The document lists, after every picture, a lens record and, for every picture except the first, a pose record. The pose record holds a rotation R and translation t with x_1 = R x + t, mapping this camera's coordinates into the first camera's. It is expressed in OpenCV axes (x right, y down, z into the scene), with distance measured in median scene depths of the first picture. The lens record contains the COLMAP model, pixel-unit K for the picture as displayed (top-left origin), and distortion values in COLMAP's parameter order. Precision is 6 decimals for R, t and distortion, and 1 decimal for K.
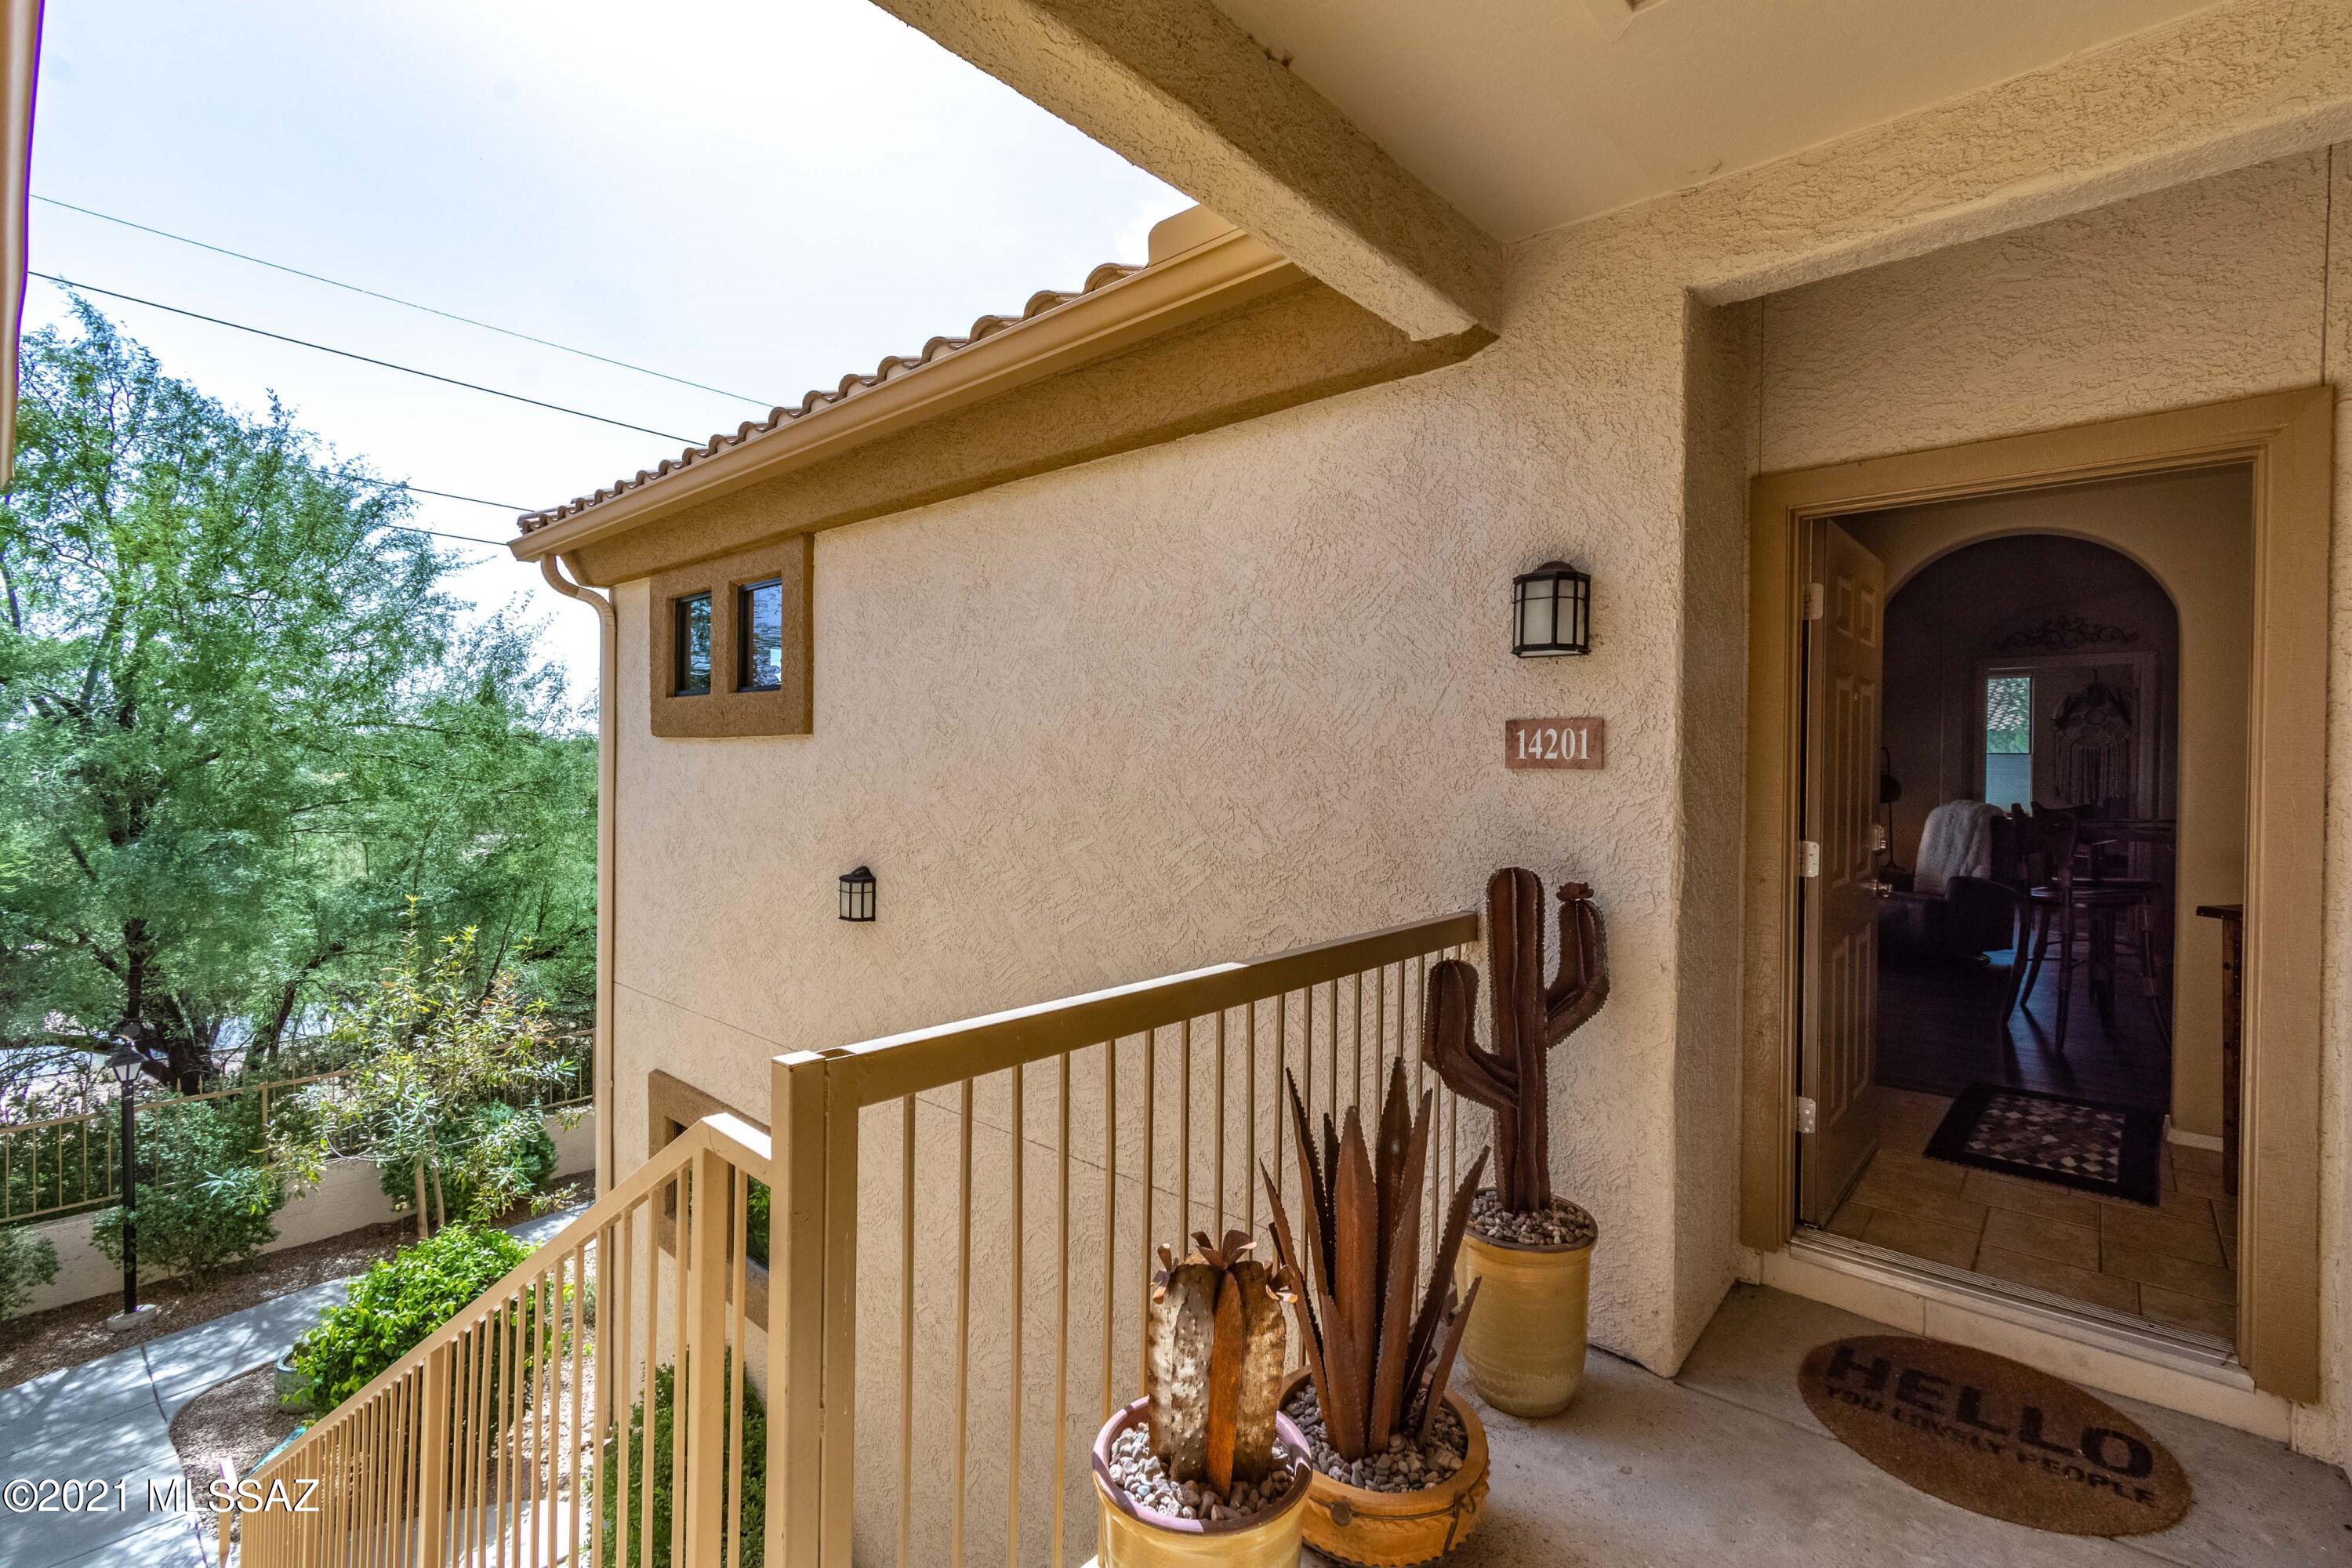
lens RADIAL K [[1035.4, 0, 1191.3], [0, 1035.4, 778.7], [0, 0, 1]] dist [0.000429, -0.000262]
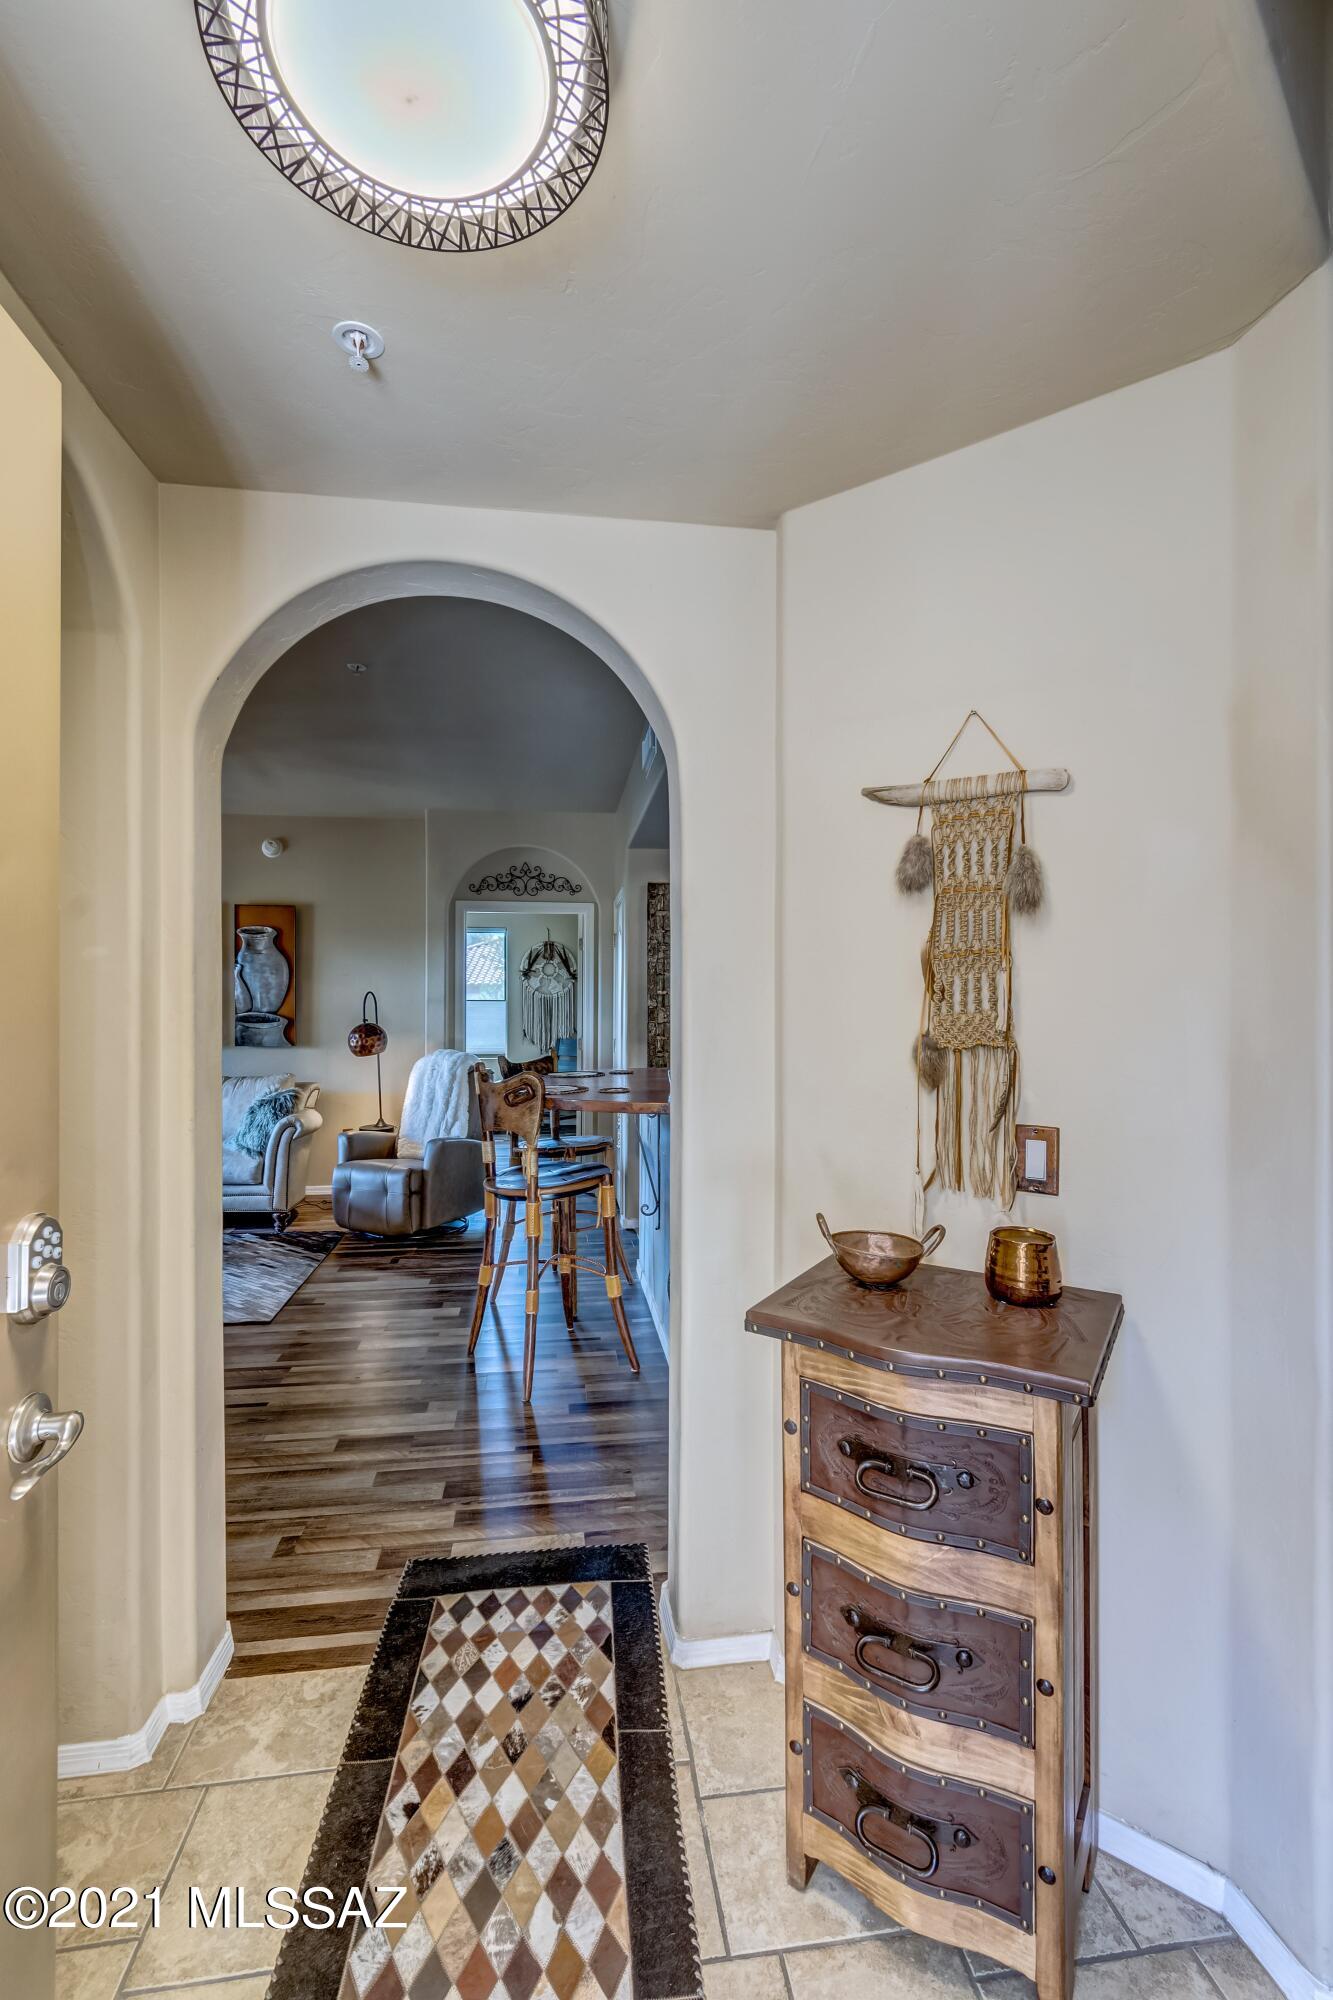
lens RADIAL K [[880.5, 0, 671.1], [0, 880.5, 1015.7], [0, 0, 1]] dist [0.000429, -0.000262]
pose [[0.652767, -0.009263, 0.757502, 0.290825], [0.014345, 0.999897, -0.000134, -0.007027], [-0.757423, 0.010954, 0.652833, 0.343568]]
